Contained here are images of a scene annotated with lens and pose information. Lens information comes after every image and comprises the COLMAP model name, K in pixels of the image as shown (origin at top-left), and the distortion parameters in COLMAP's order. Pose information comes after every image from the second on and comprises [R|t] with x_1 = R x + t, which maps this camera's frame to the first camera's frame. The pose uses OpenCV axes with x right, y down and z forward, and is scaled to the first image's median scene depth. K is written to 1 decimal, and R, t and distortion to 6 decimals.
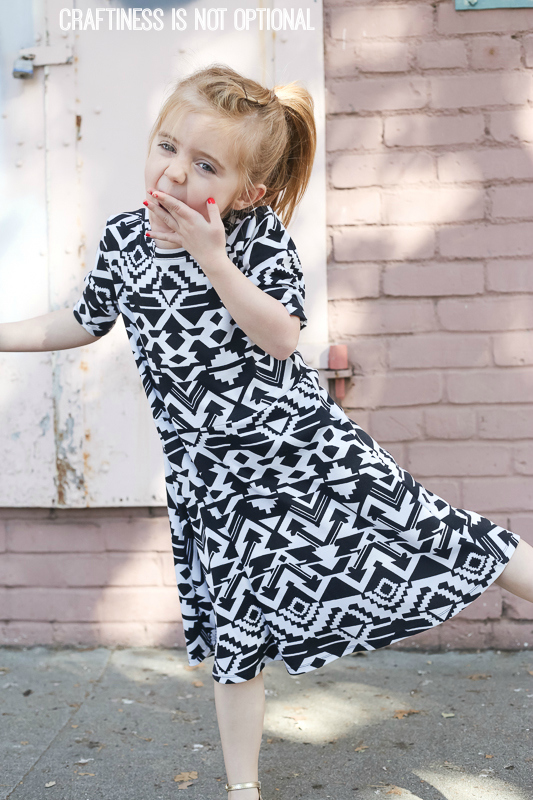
lens RADIAL K [[1191.0, 0, 266.5], [0, 1191.0, 400.0], [0, 0, 1]] dist [-0.027875, -0.104192]
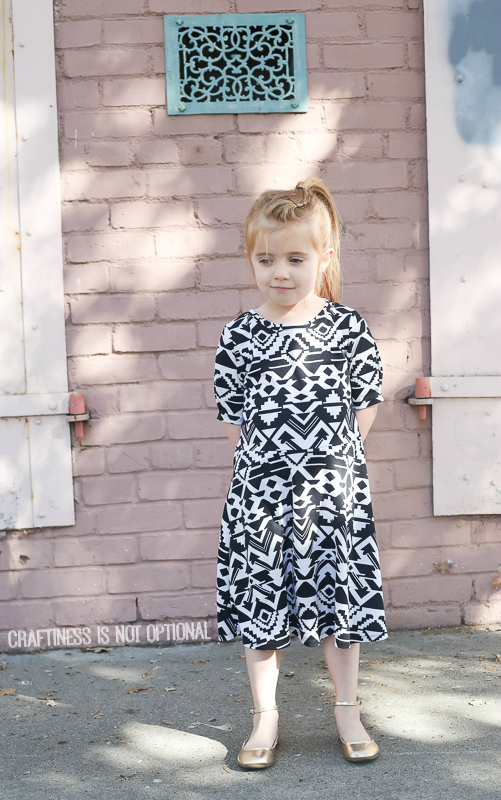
lens RADIAL K [[1214.9, 0, 251.5], [0, 1214.9, 415.8], [0, 0, 1]] dist [-0.066277, -0.011467]
pose [[0.984093, -0.028070, 0.175423, 0.018318], [0.030763, 0.999447, -0.012652, -0.003100], [-0.174970, 0.017847, 0.984412, -0.233028]]
